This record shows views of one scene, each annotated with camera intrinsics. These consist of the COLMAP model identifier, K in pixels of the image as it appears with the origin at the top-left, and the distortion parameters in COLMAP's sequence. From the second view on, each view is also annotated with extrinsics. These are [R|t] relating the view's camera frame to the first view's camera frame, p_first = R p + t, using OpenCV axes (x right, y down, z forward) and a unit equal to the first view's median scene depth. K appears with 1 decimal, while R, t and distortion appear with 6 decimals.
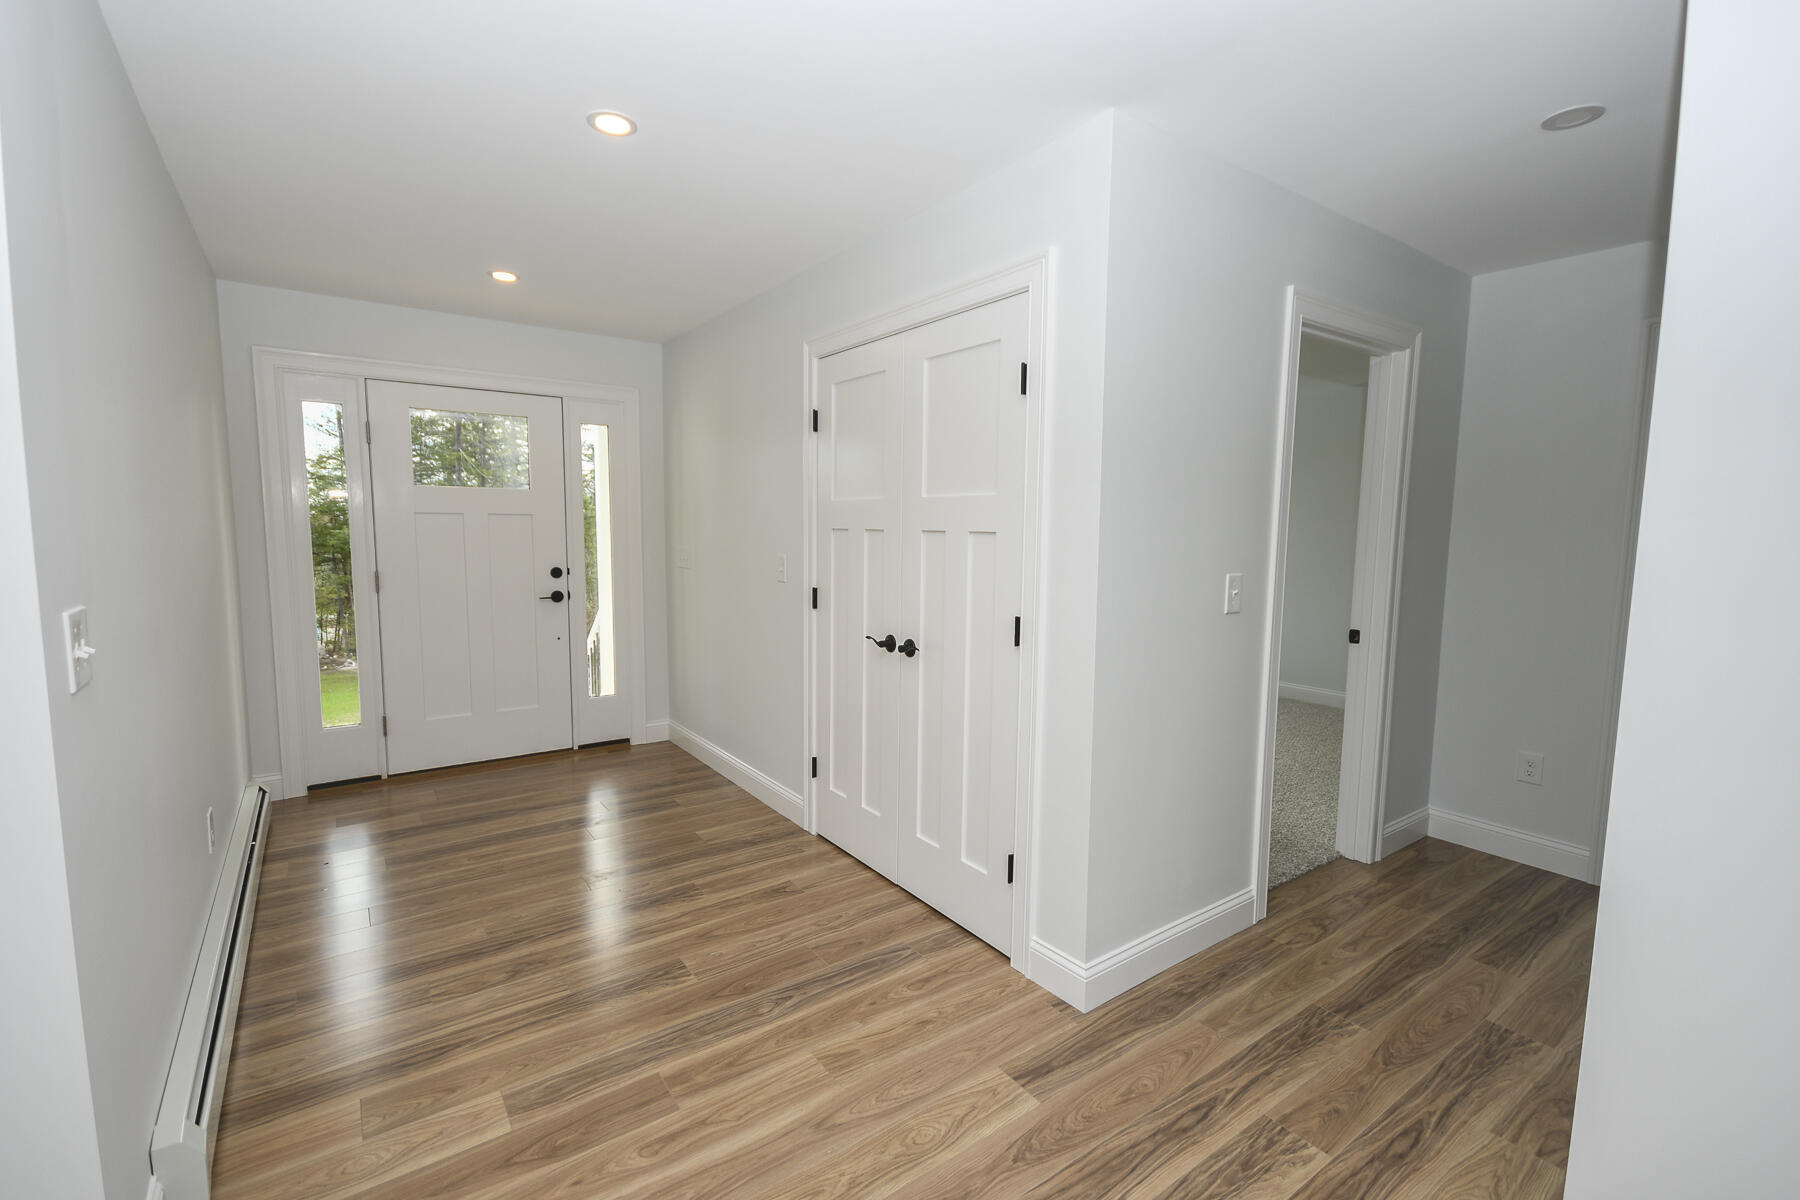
lens RADIAL K [[782.8, 0, 903.3], [0, 782.8, 599.2], [0, 0, 1]] dist [0.004138, -0.000488]
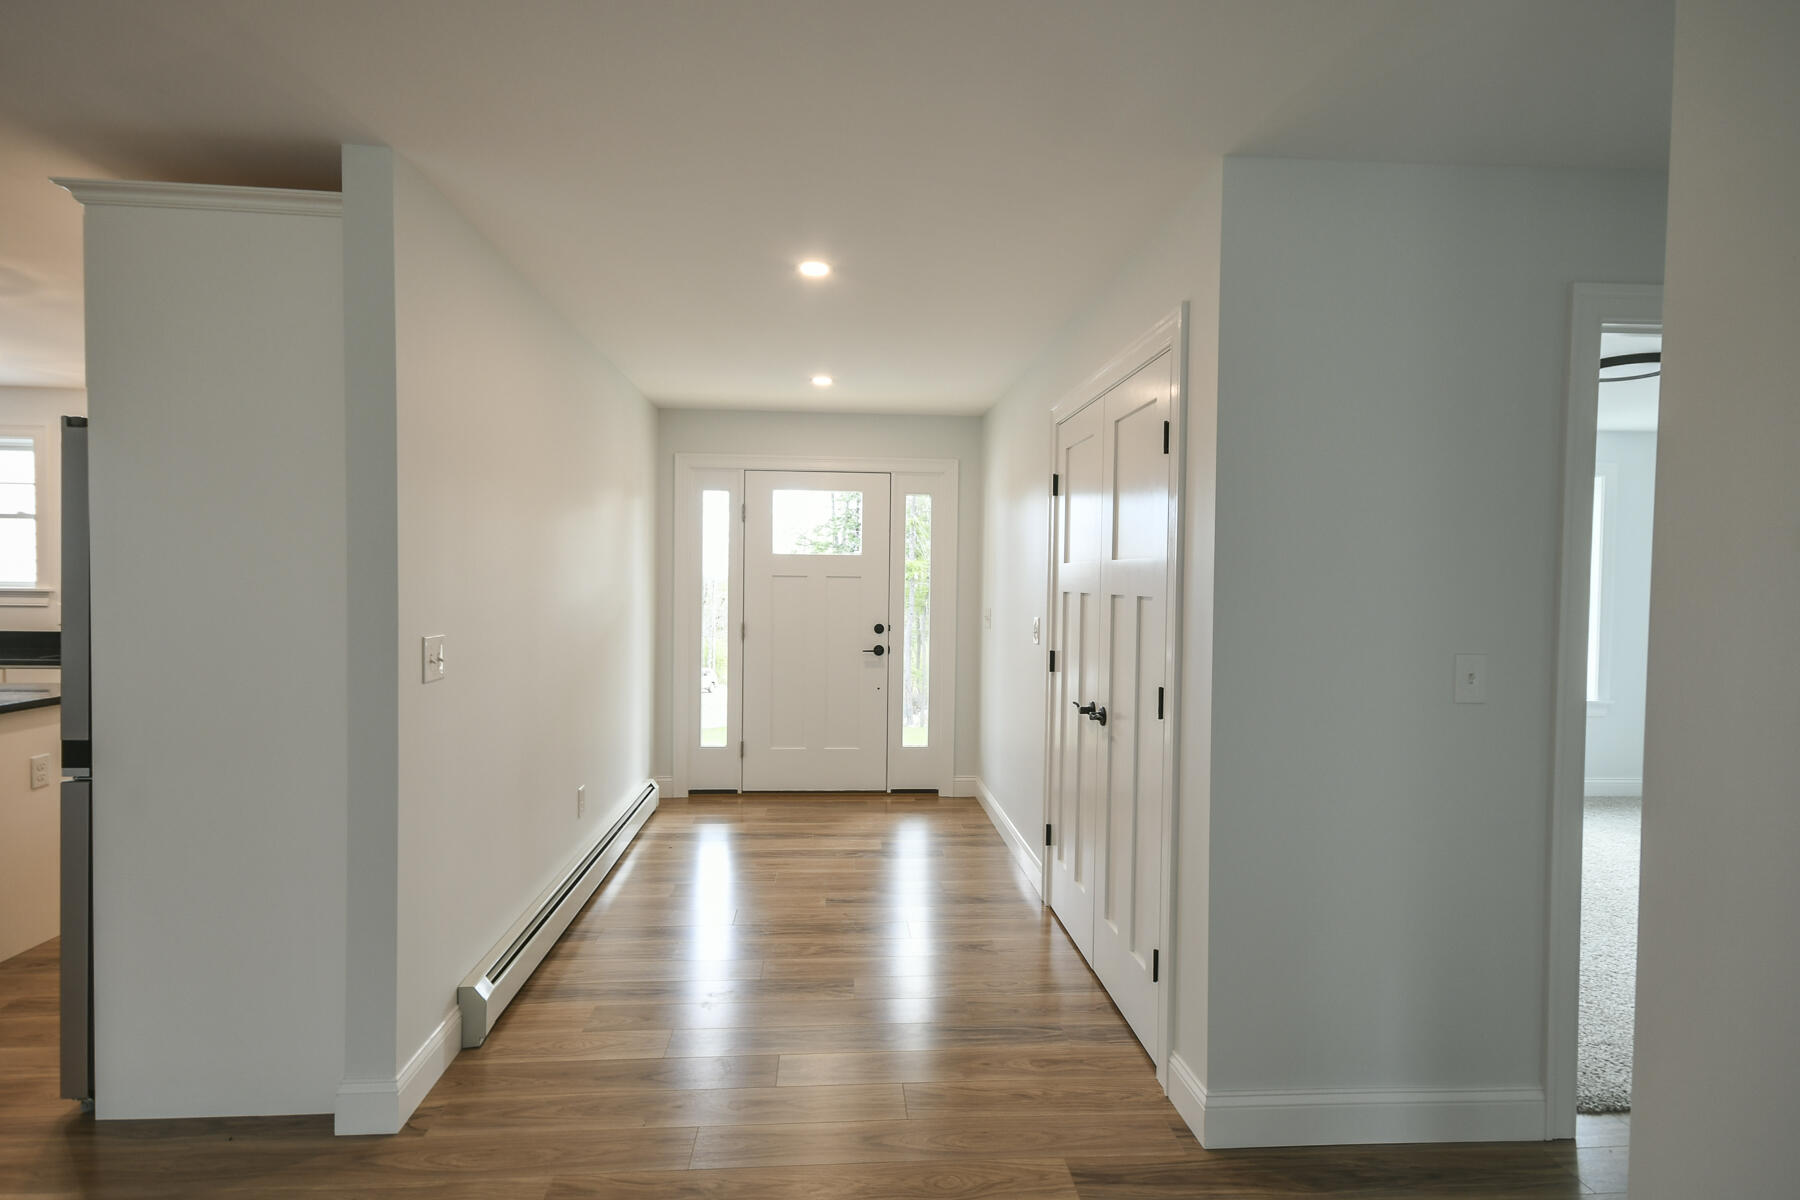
lens RADIAL K [[858.7, 0, 910.4], [0, 858.7, 600.8], [0, 0, 1]] dist [0.017463, 0.000242]
pose [[0.855362, 0.017690, -0.517729, 0.363834], [-0.059208, 0.996206, -0.063781, 0.002938], [0.514636, 0.085210, 0.853164, -0.033184]]
